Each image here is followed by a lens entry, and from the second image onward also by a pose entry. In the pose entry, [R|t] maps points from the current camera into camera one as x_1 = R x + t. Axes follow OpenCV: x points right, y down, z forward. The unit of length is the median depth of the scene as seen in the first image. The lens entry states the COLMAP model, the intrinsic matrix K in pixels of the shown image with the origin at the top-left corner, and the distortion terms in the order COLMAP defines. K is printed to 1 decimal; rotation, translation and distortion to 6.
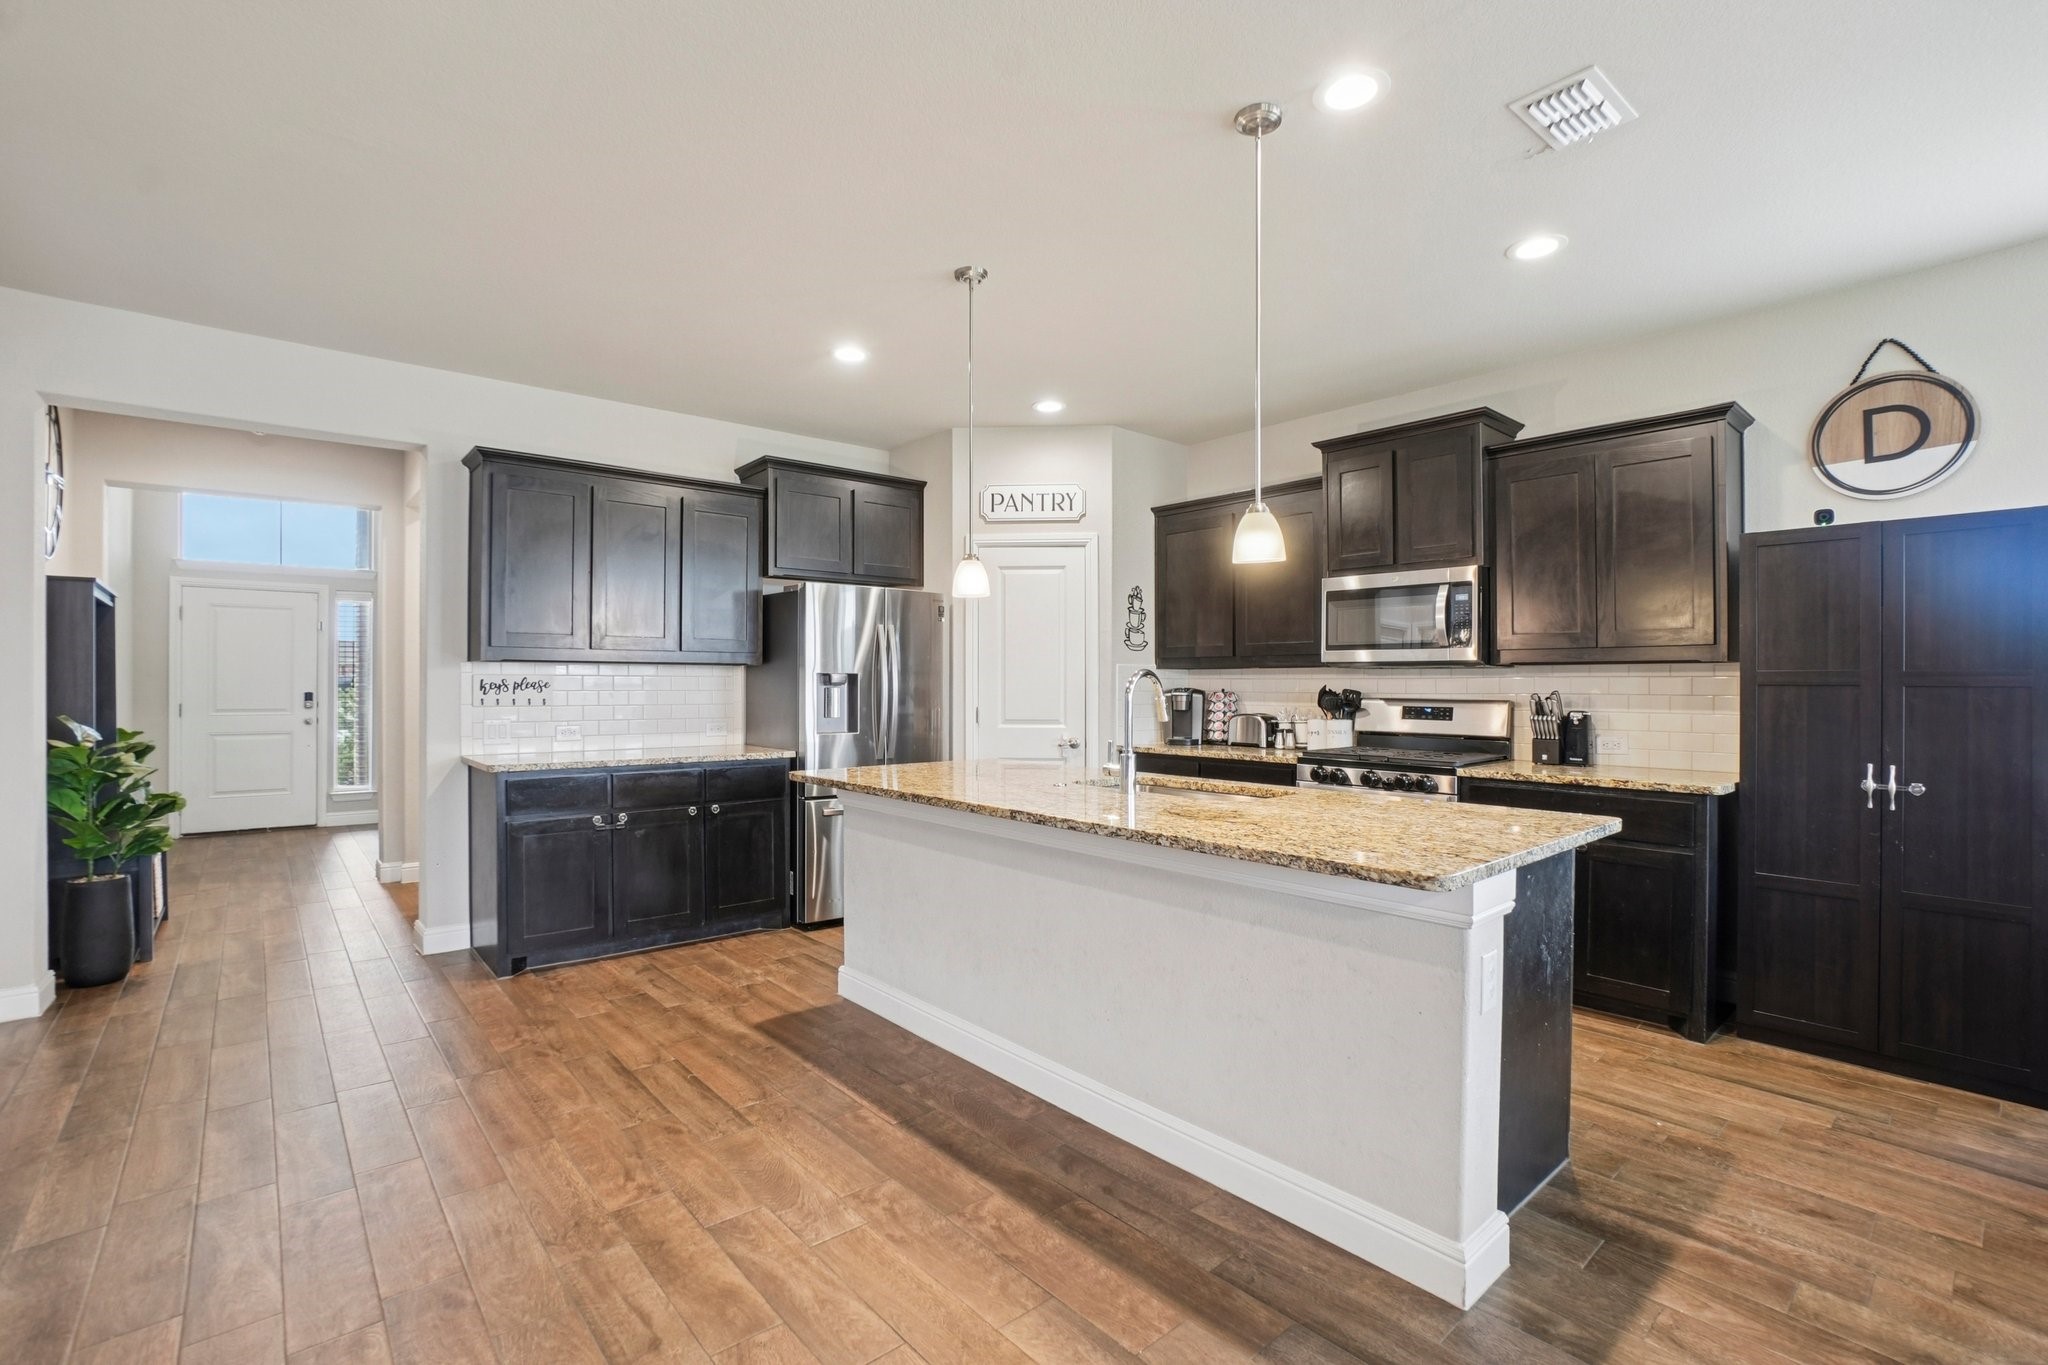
lens RADIAL K [[927.5, 0, 1014.7], [0, 927.5, 684.0], [0, 0, 1]] dist [-0.028054, 0.001397]
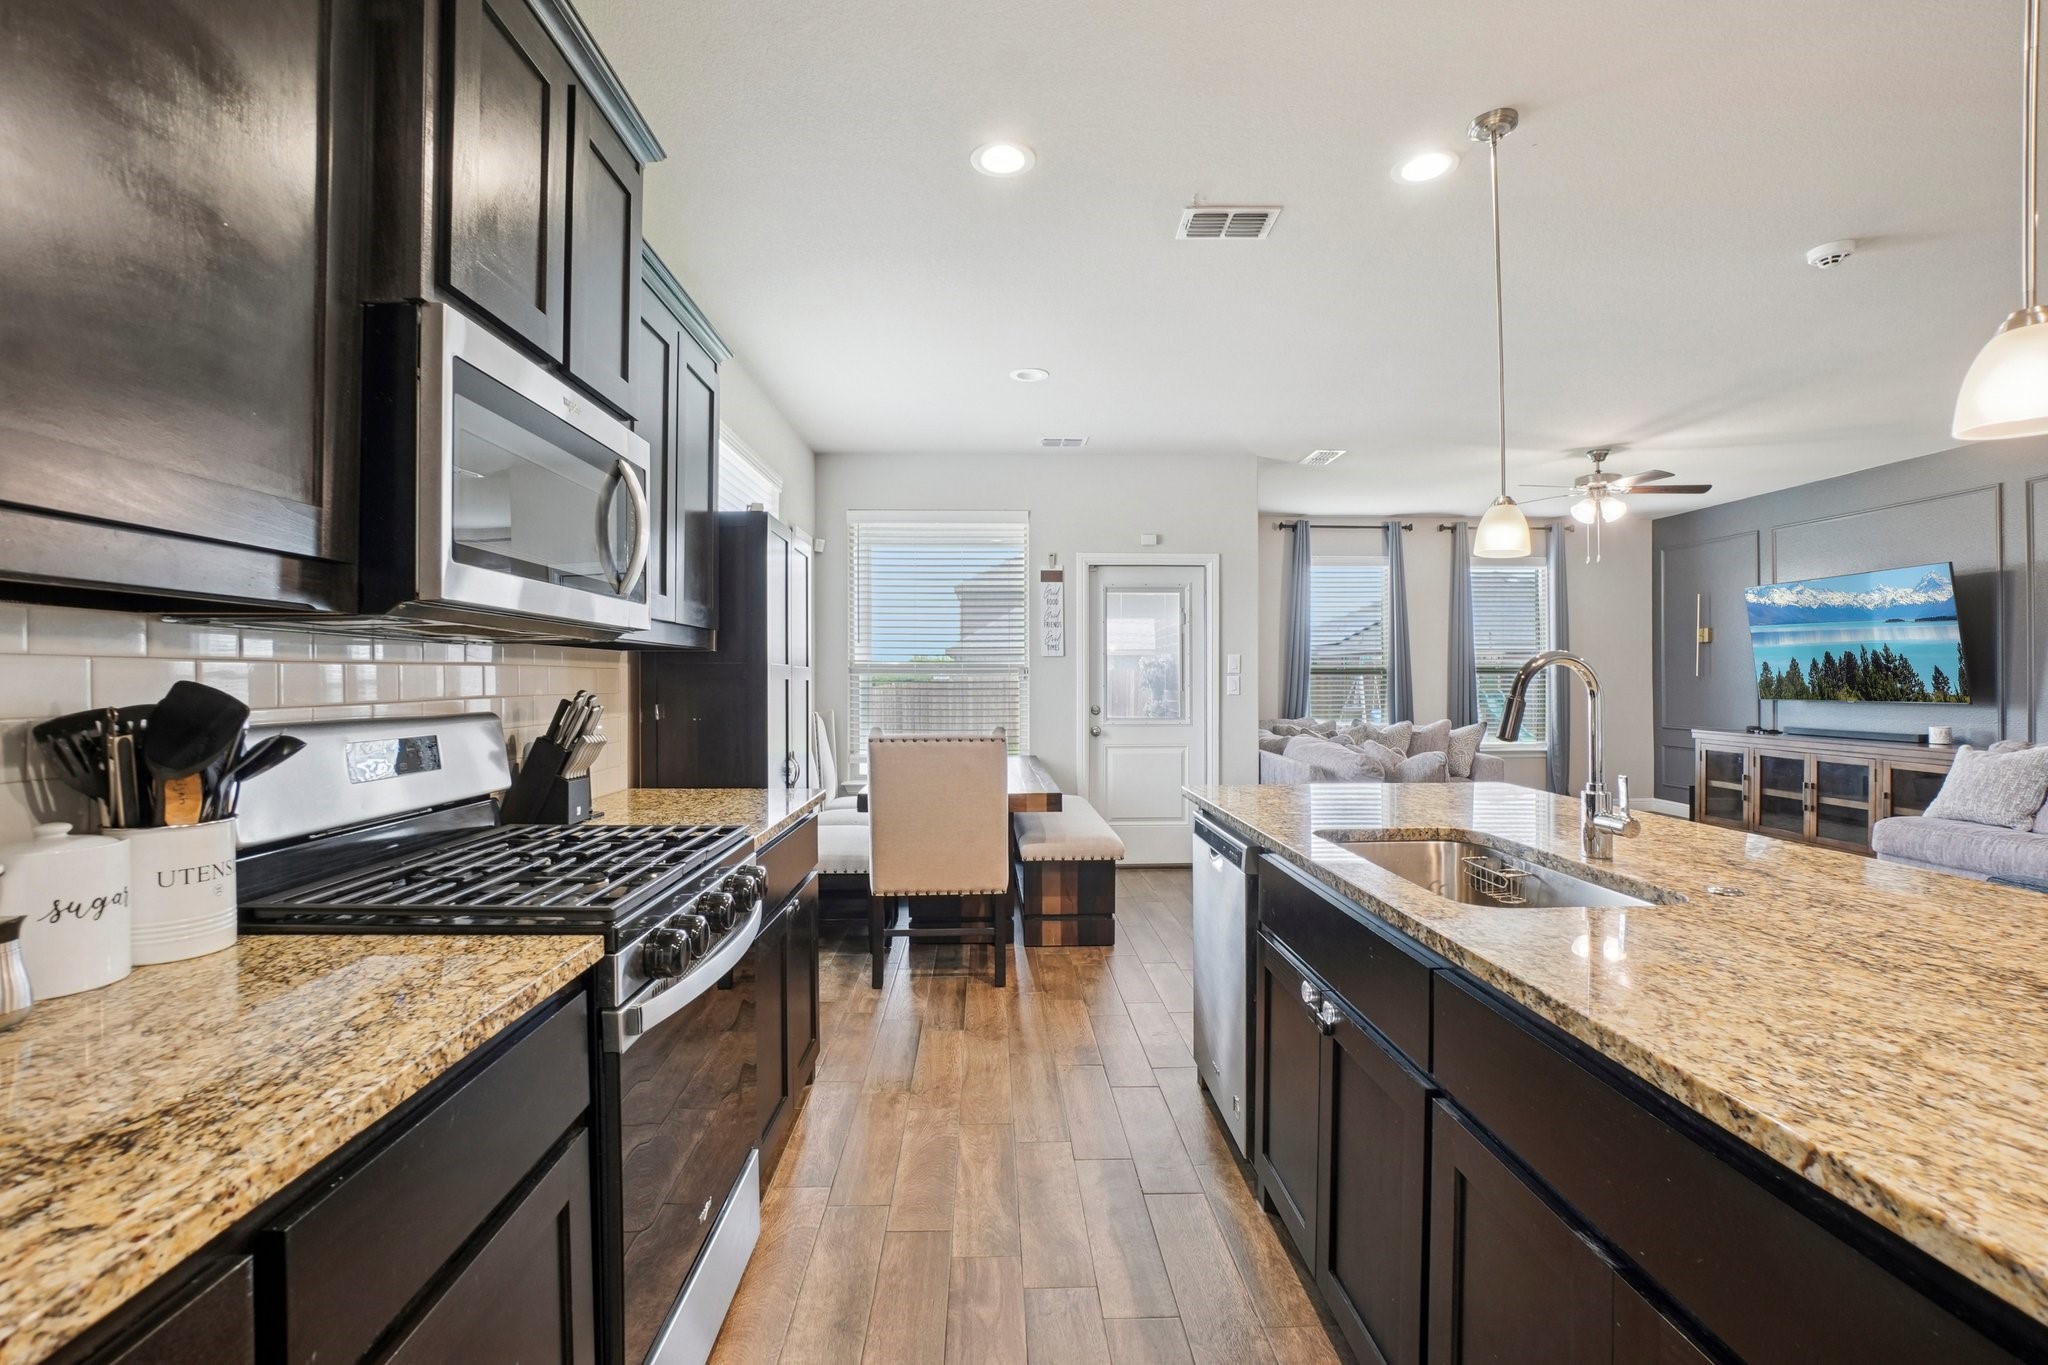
lens RADIAL K [[903.2, 0, 1012.0], [0, 903.2, 675.8], [0, 0, 1]] dist [-0.053737, 0.016841]
pose [[-0.773539, 0.001908, 0.633746, 0.029630], [0.001863, 0.999998, -0.000736, 0.000271], [-0.633746, 0.000611, -0.773541, 1.097673]]
